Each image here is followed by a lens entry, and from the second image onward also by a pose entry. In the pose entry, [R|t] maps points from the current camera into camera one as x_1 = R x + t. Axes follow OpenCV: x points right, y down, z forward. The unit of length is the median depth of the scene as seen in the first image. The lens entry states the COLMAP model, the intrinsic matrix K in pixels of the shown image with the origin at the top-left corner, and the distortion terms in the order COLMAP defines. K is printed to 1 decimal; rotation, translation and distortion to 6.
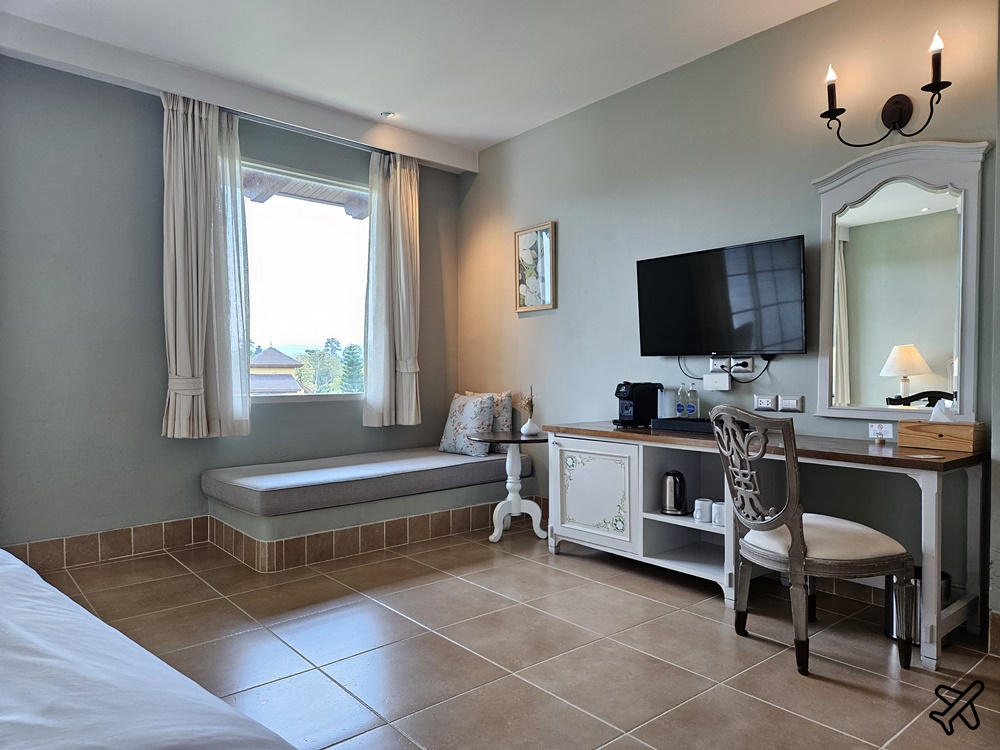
lens RADIAL K [[668.8, 0, 500.2], [0, 668.8, 390.1], [0, 0, 1]] dist [0.086017, -0.059875]
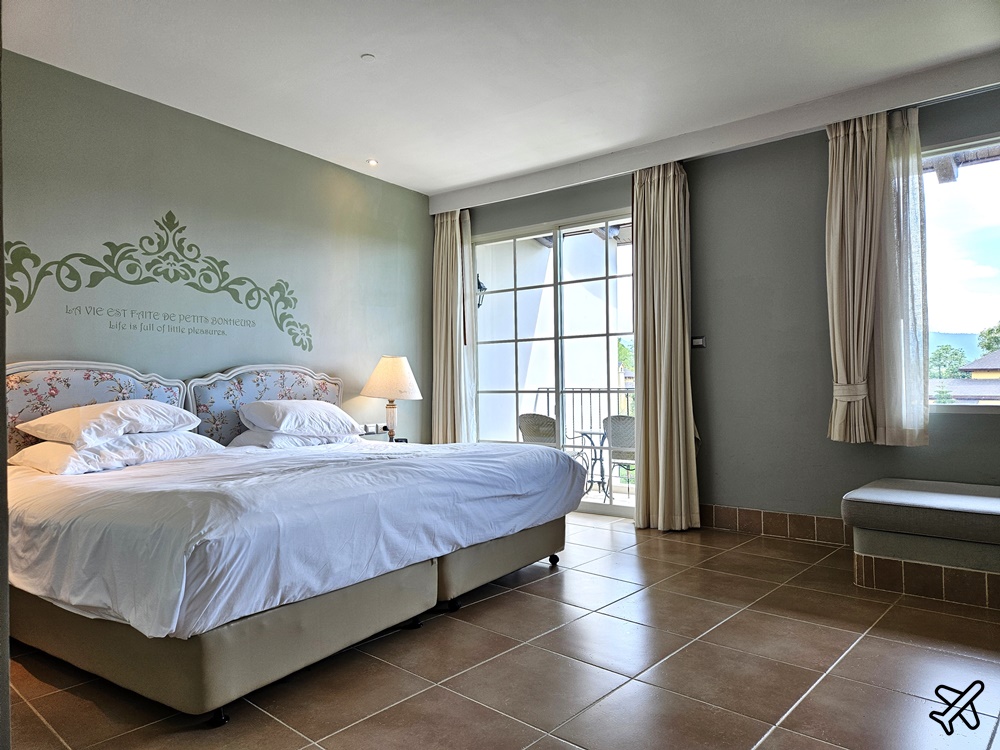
lens RADIAL K [[691.9, 0, 505.2], [0, 691.9, 383.9], [0, 0, 1]] dist [0.095778, -0.069872]
pose [[0.149136, 0.003300, -0.988811, 0.492086], [-0.015207, 0.999884, 0.001043, -0.011219], [0.988700, 0.014882, 0.149168, 0.286964]]
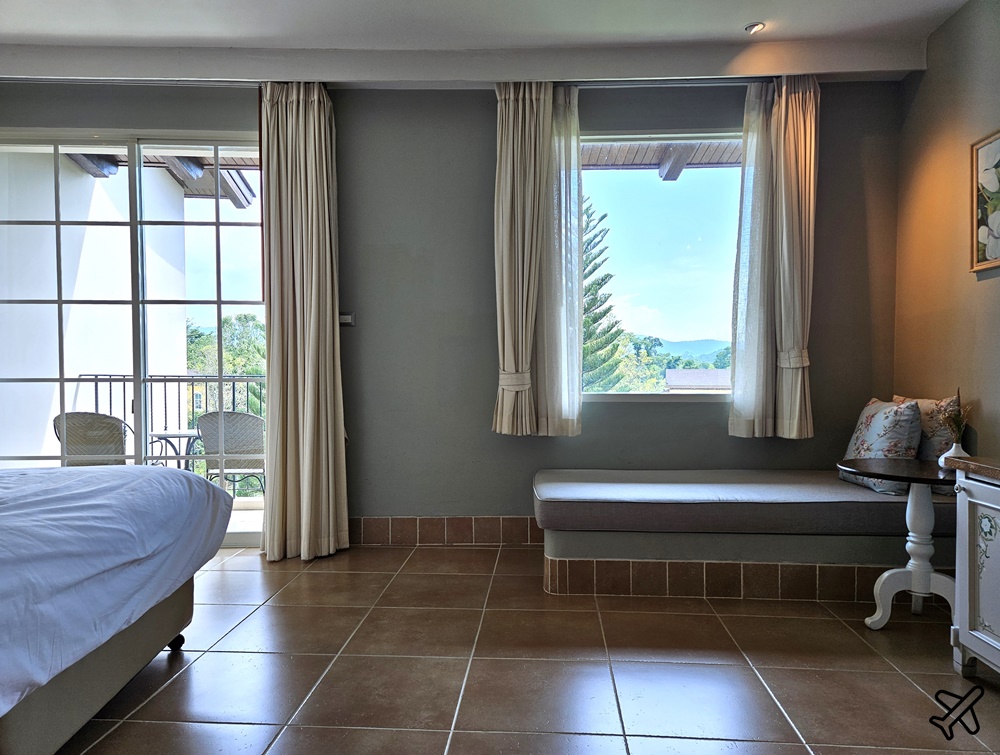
lens RADIAL K [[691.9, 0, 505.2], [0, 691.9, 386.4], [0, 0, 1]] dist [0.095778, -0.069872]
pose [[0.719795, 0.021329, -0.693859, 0.202398], [-0.021289, 0.999736, 0.008647, -0.006531], [0.693860, 0.008548, 0.720059, 0.250661]]
